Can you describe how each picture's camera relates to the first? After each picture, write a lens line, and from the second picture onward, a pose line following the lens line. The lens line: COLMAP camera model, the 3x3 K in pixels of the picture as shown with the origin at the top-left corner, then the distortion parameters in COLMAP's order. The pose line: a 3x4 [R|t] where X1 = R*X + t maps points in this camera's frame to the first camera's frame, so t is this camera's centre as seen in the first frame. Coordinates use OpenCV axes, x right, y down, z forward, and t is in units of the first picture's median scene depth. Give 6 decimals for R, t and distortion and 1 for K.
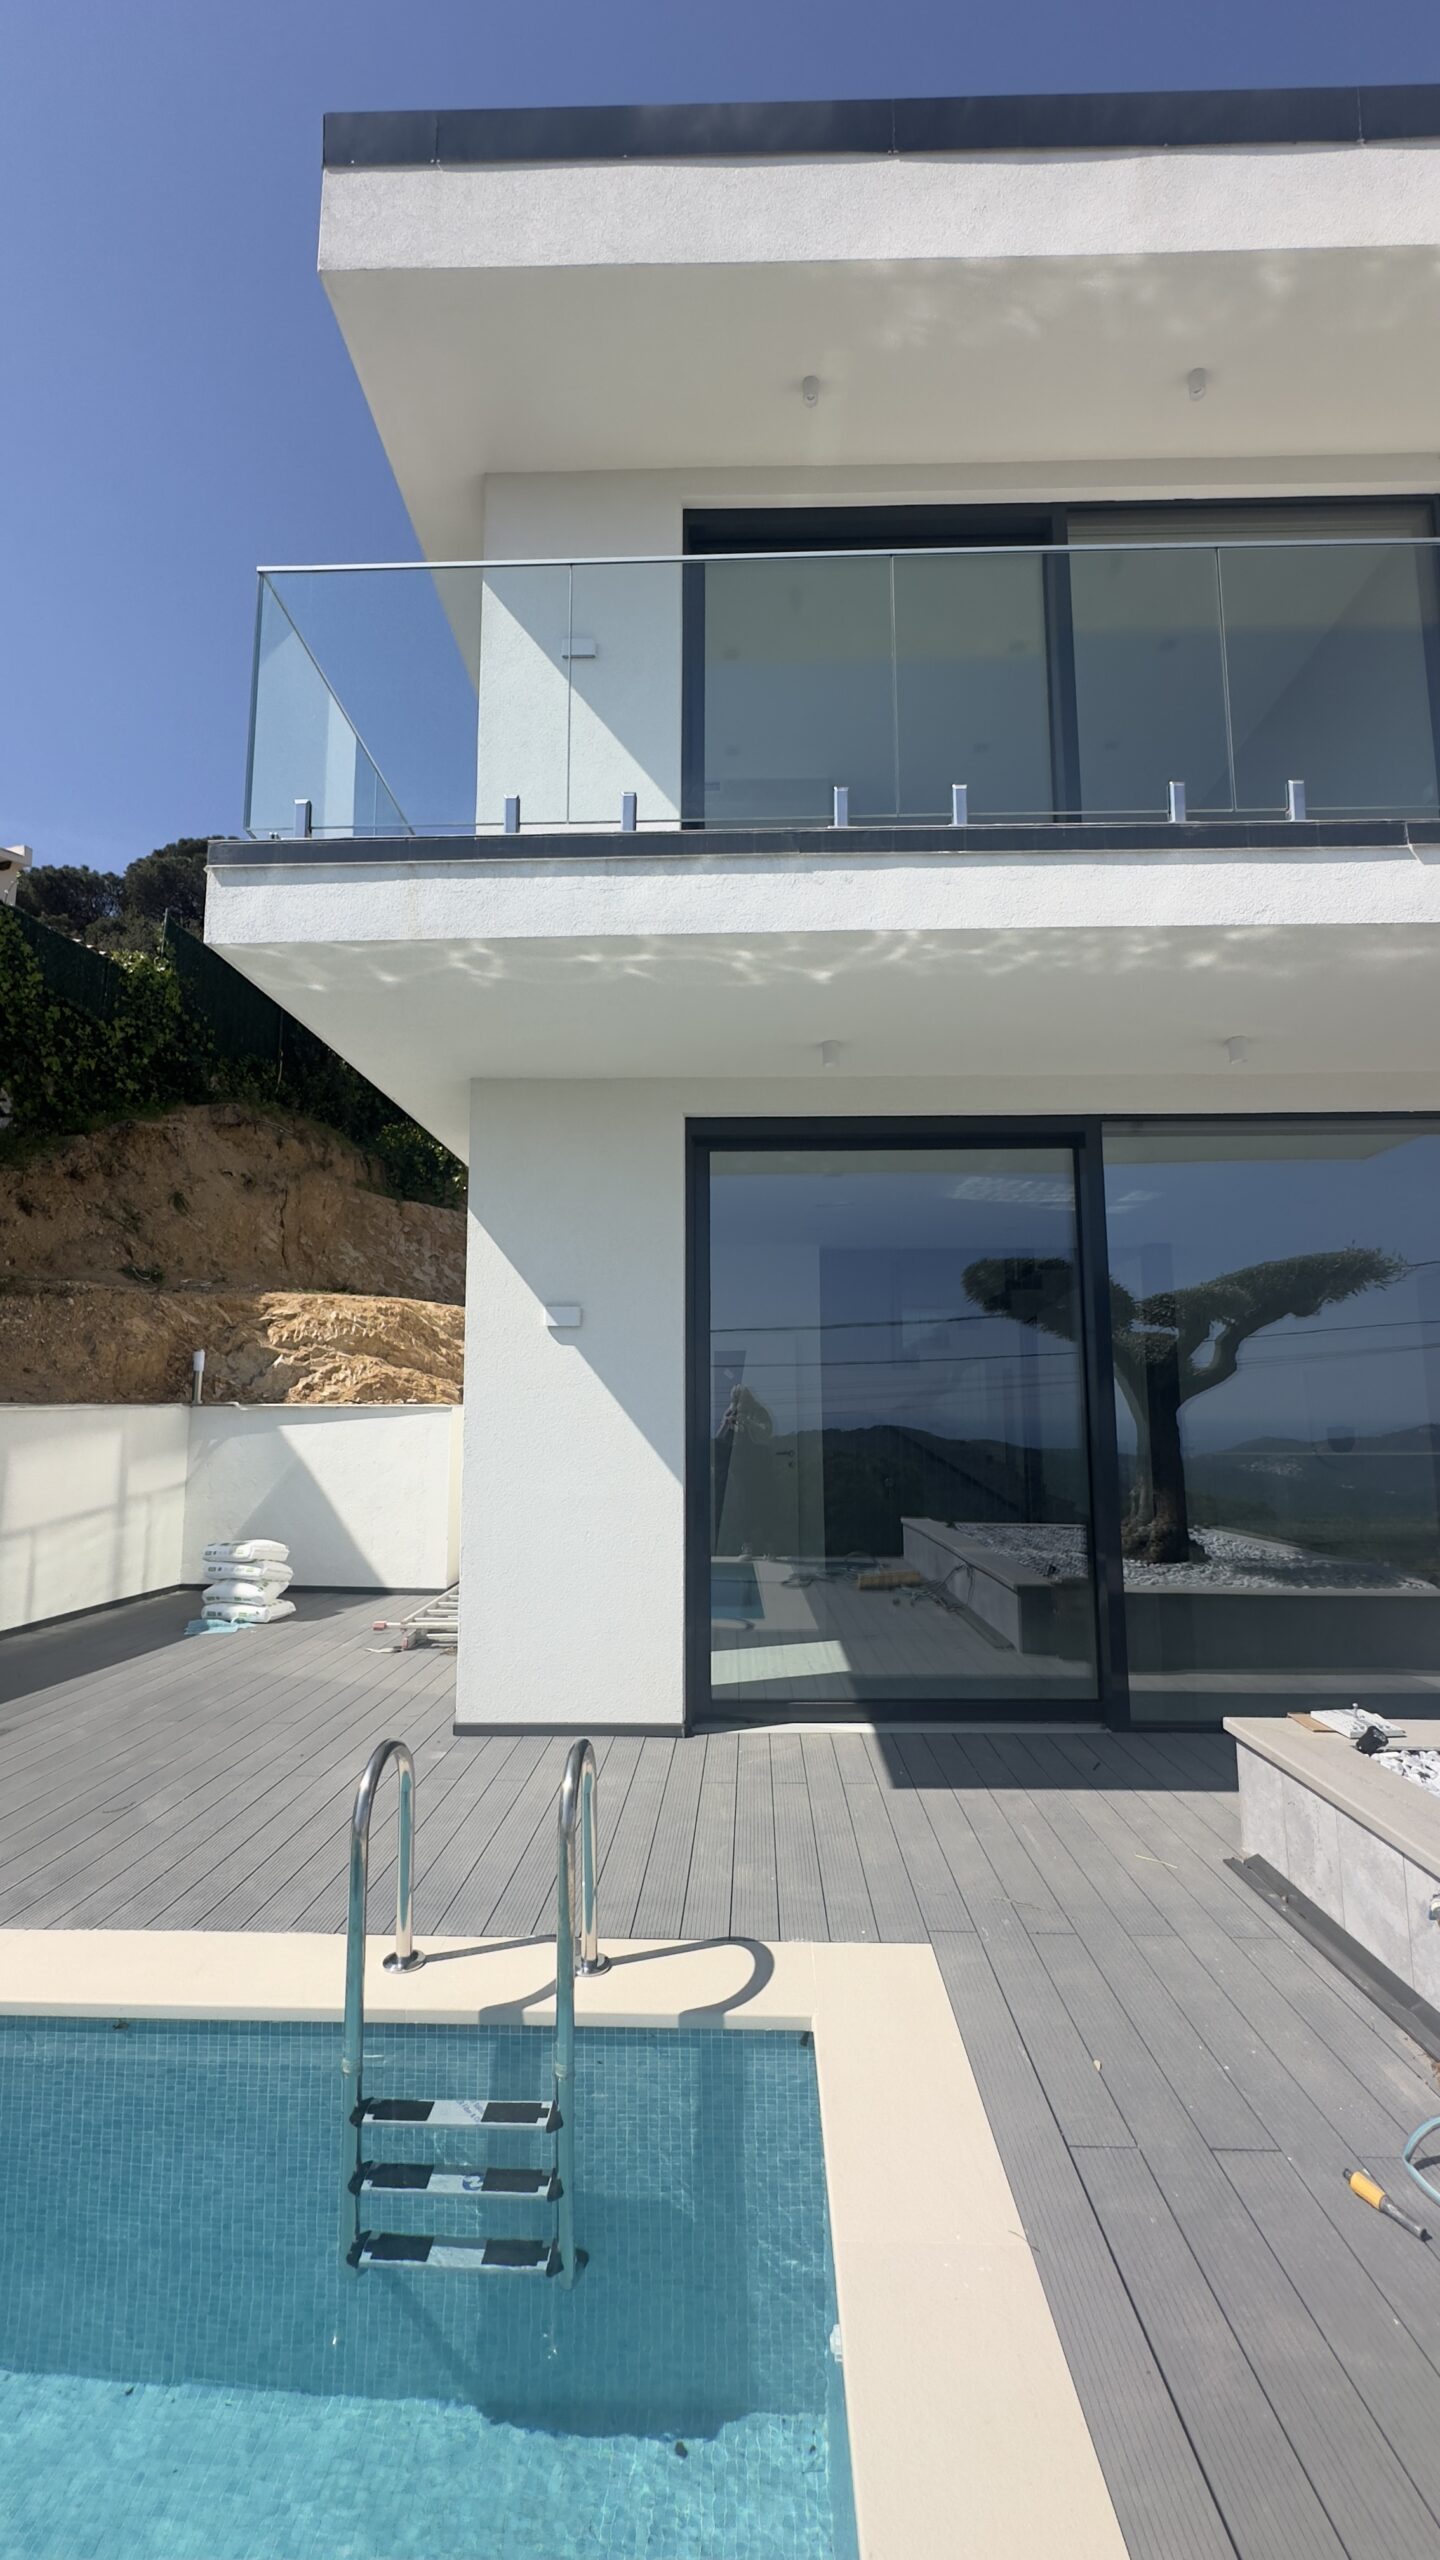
lens RADIAL K [[1019.3, 0, 720.4], [0, 1019.3, 1279.3], [0, 0, 1]] dist [-0.007713, 0.000726]
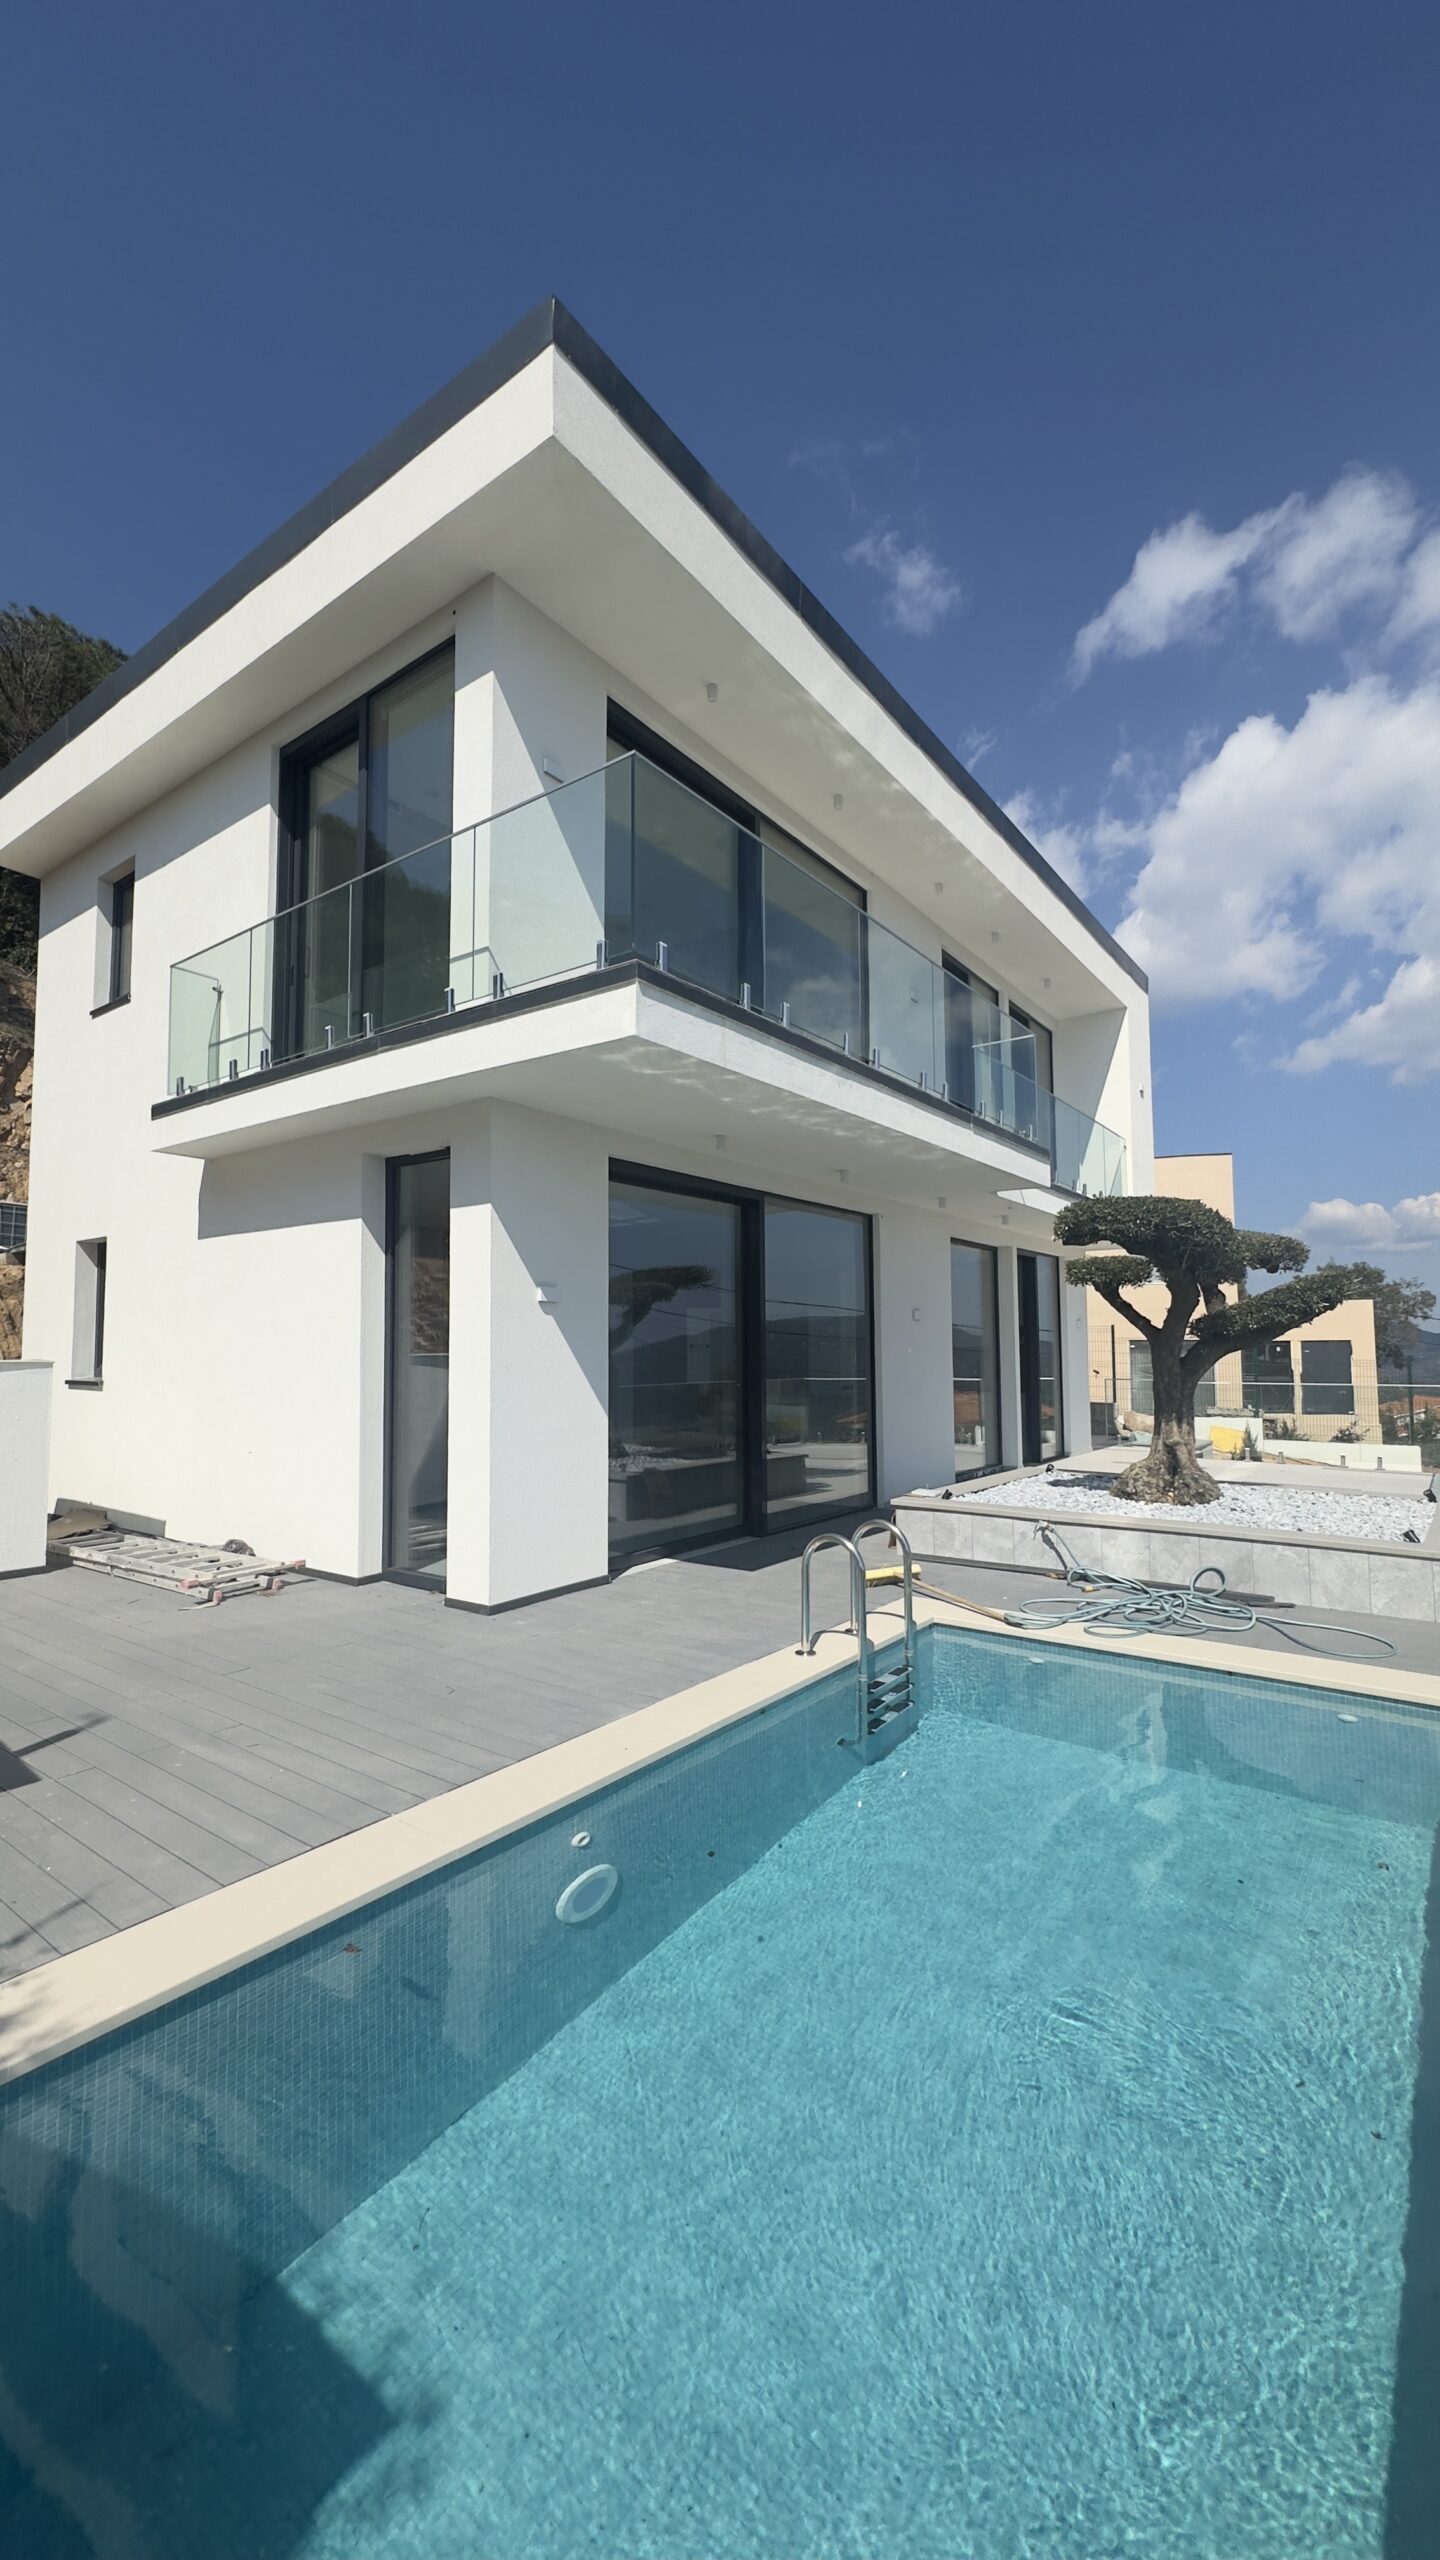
lens RADIAL K [[1019.3, 0, 720.2], [0, 1019.3, 1279.1], [0, 0, 1]] dist [-0.007713, 0.000726]
pose [[0.566387, 0.056910, 0.822172, -1.129349], [-0.095419, 0.995432, -0.003169, -0.000221], [-0.818597, -0.076656, 0.569230, 0.058227]]
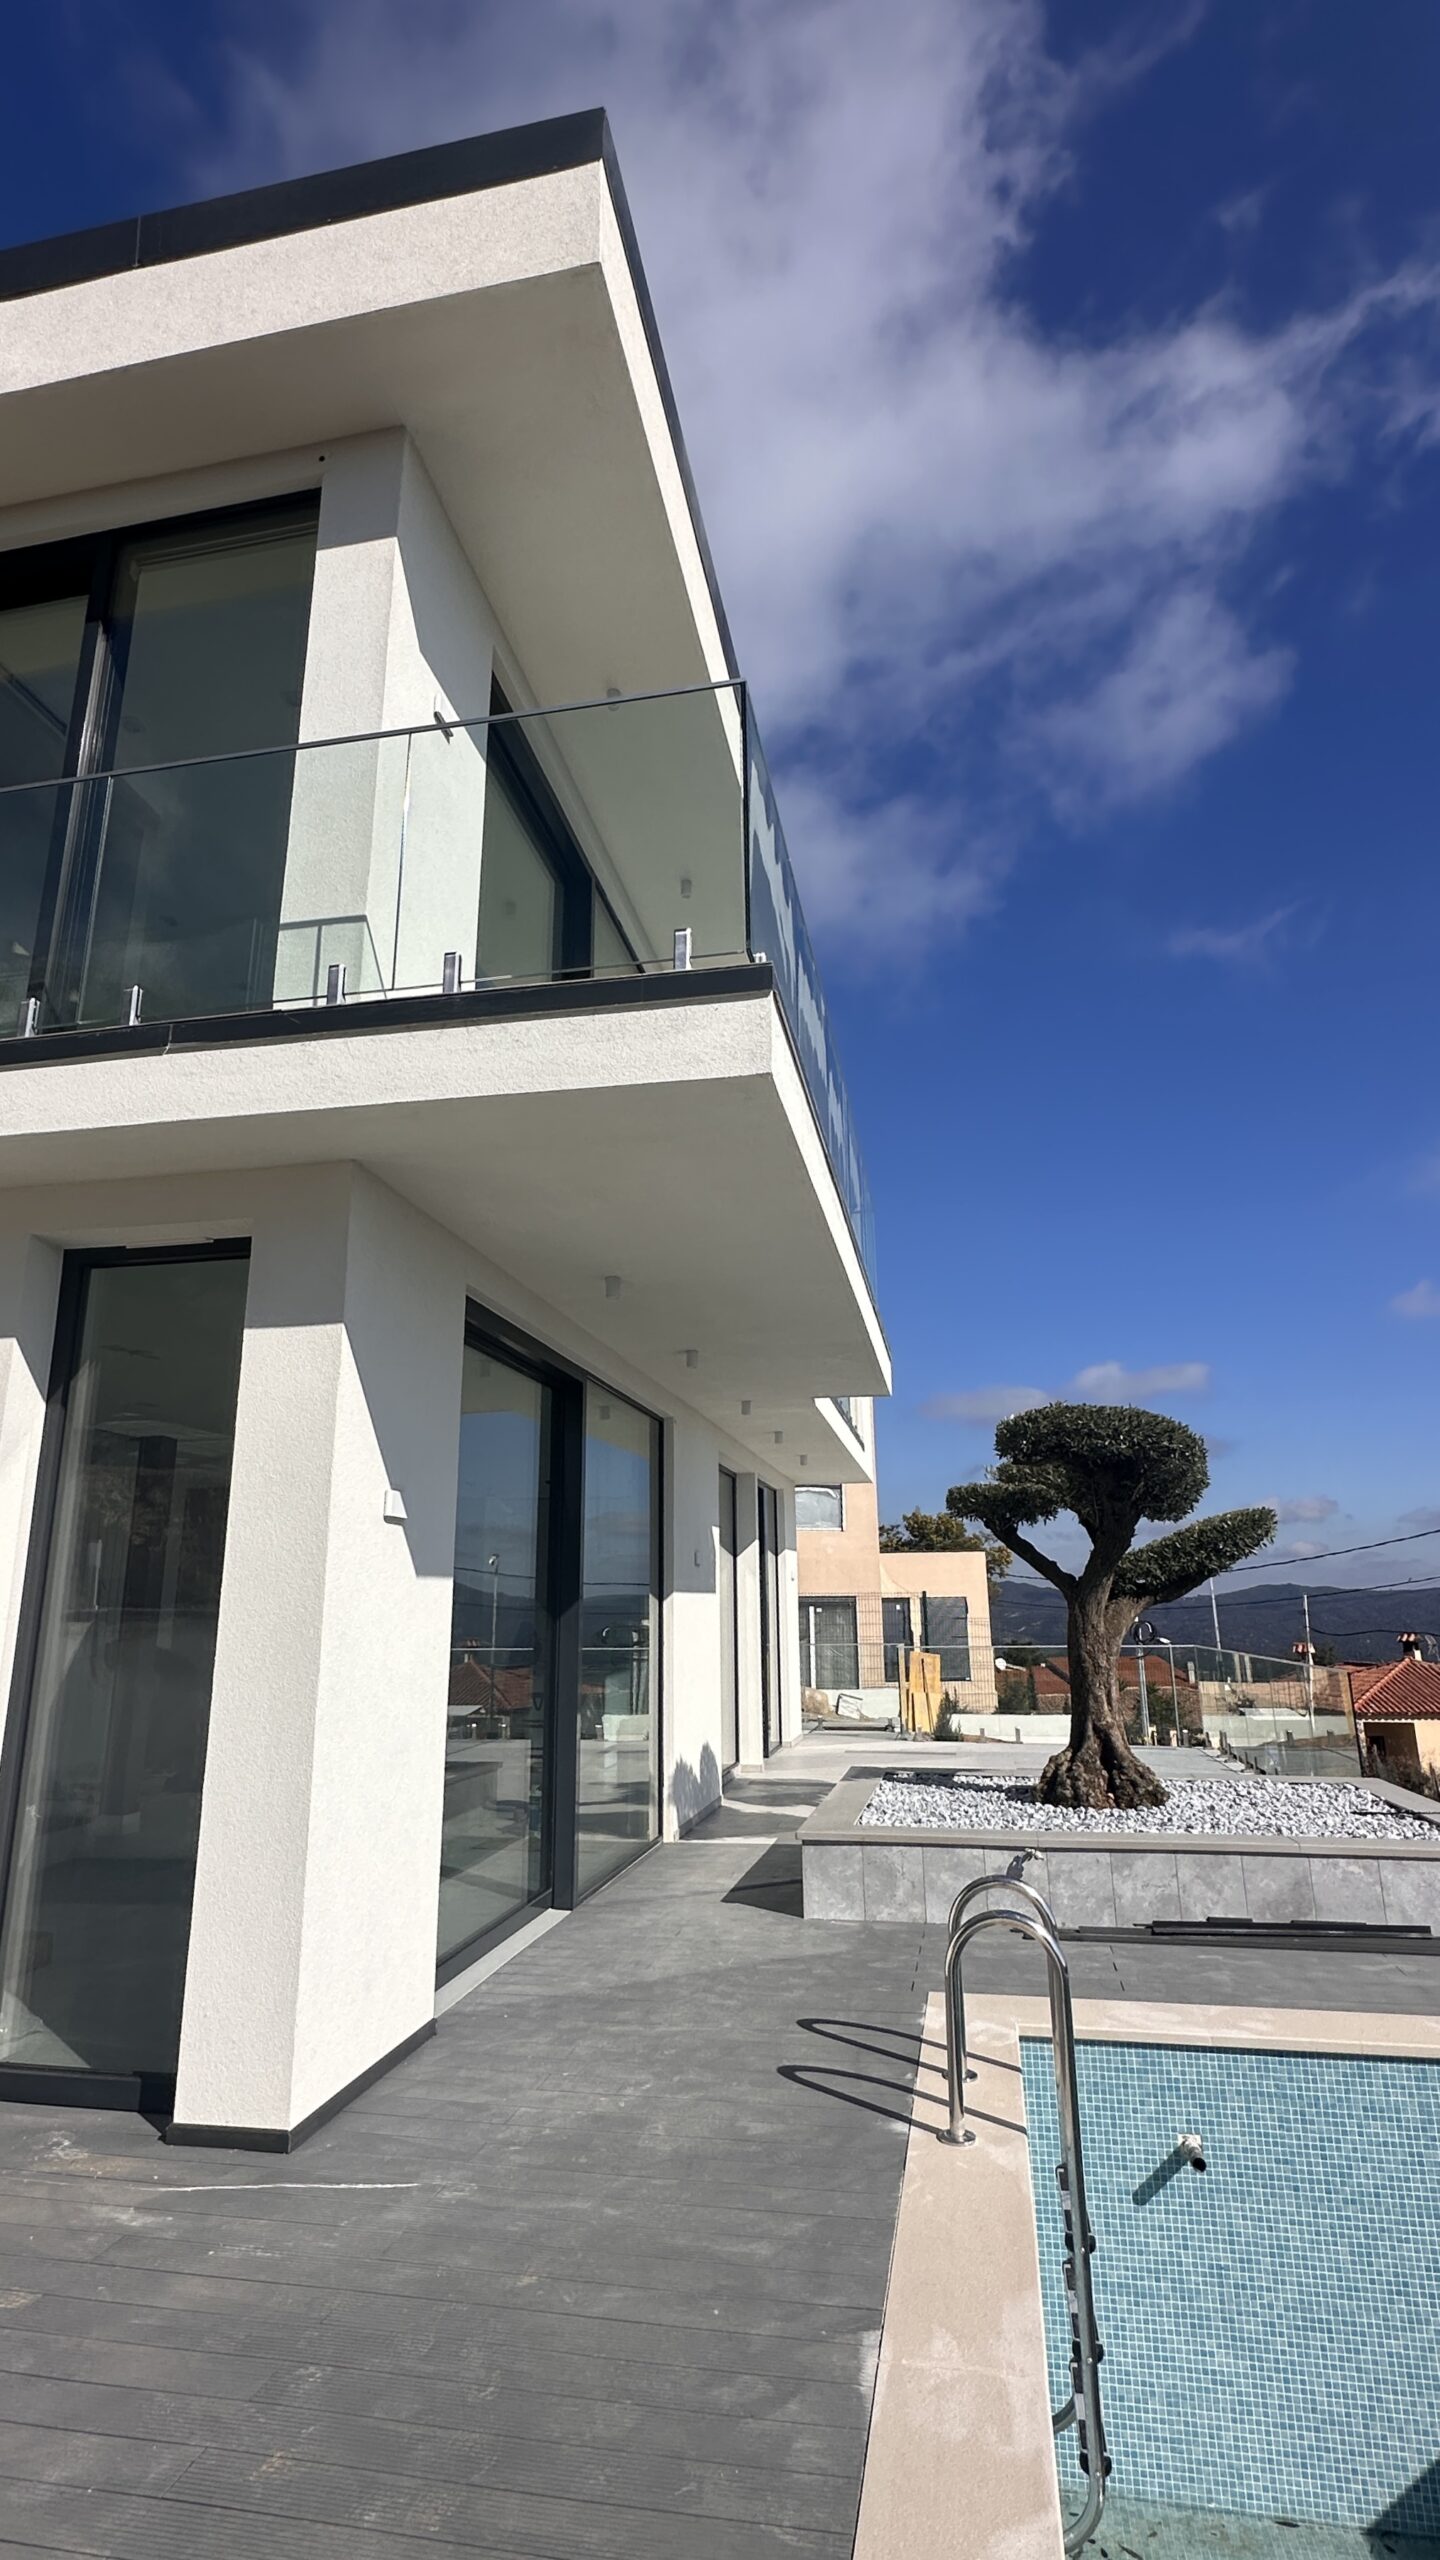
lens RADIAL K [[1215.6, 0, 728.4], [0, 1215.6, 1276.9], [0, 0, 1]] dist [-0.005950, -0.000252]
pose [[0.154084, 0.260241, 0.953170, -1.043085], [-0.110578, 0.963172, -0.245097, 0.069393], [-0.981851, -0.067634, 0.177186, 0.611517]]
